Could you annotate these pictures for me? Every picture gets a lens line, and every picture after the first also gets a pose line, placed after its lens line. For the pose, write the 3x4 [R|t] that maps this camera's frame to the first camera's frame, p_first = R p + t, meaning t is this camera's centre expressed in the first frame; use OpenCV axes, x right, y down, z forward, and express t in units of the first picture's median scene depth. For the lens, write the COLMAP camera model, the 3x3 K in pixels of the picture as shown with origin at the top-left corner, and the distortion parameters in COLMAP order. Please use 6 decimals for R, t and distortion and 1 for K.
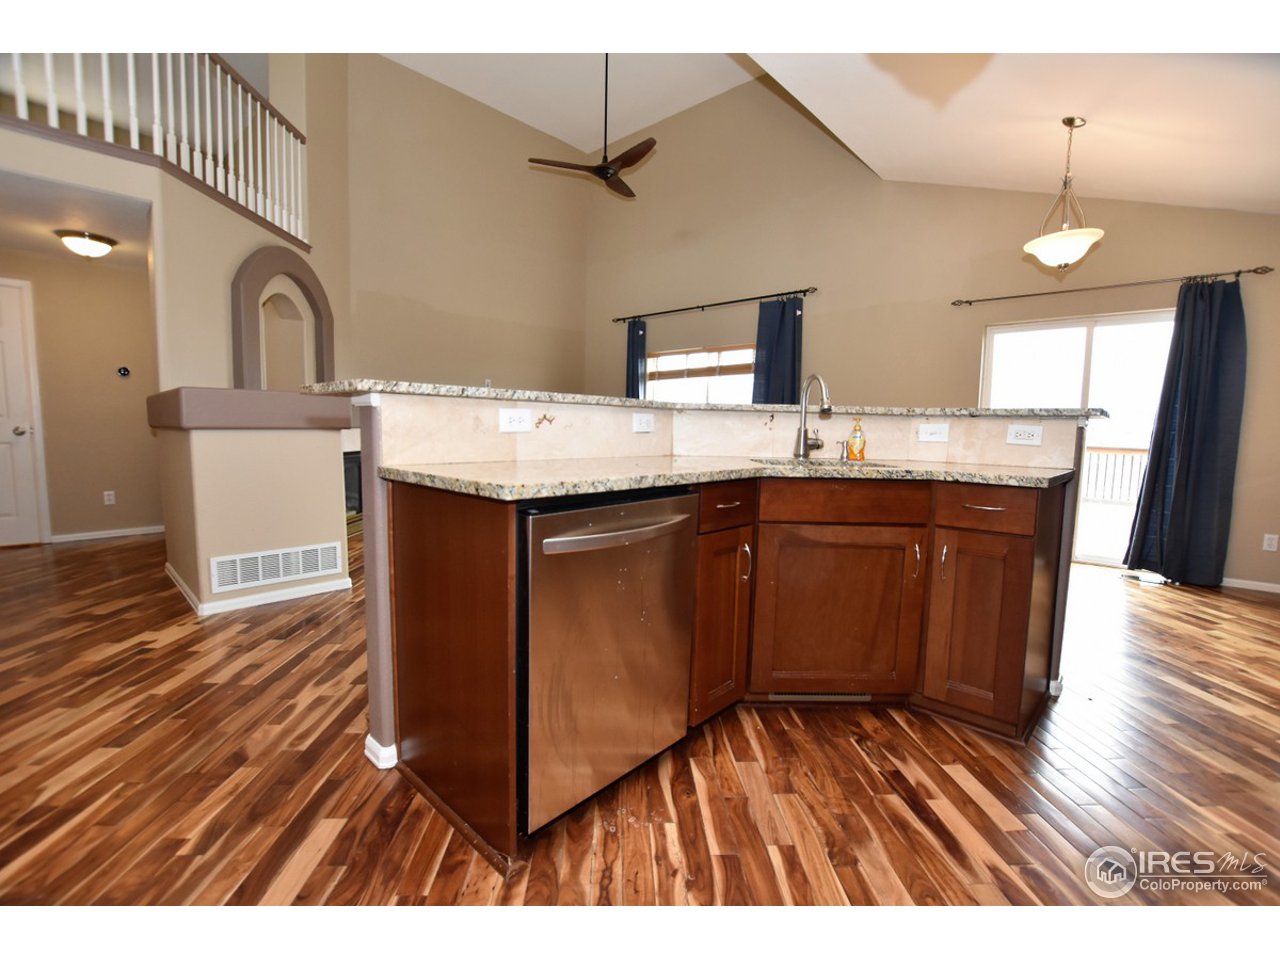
lens RADIAL K [[591.6, 0, 640.0], [0, 591.6, 480.0], [0, 0, 1]] dist [-0.001420, -0.000039]
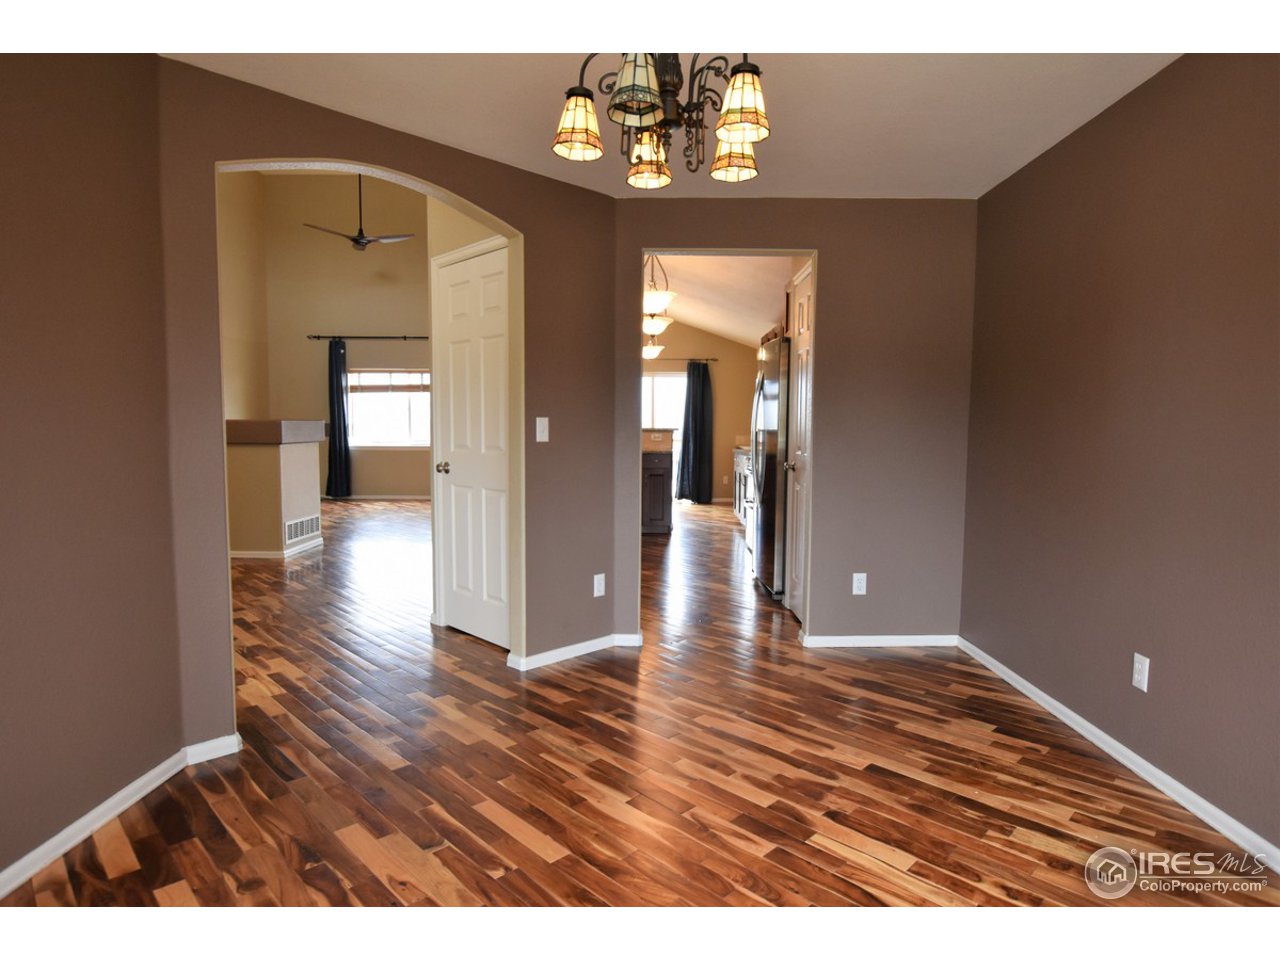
lens RADIAL K [[784.6, 0, 640.0], [0, 784.6, 480.0], [0, 0, 1]] dist [0.000945, 0.000105]
pose [[0.770574, -0.066025, 0.633921, -0.974166], [0.070318, 0.997355, 0.018402, 0.027135], [-0.633460, 0.030395, 0.773178, -0.996842]]
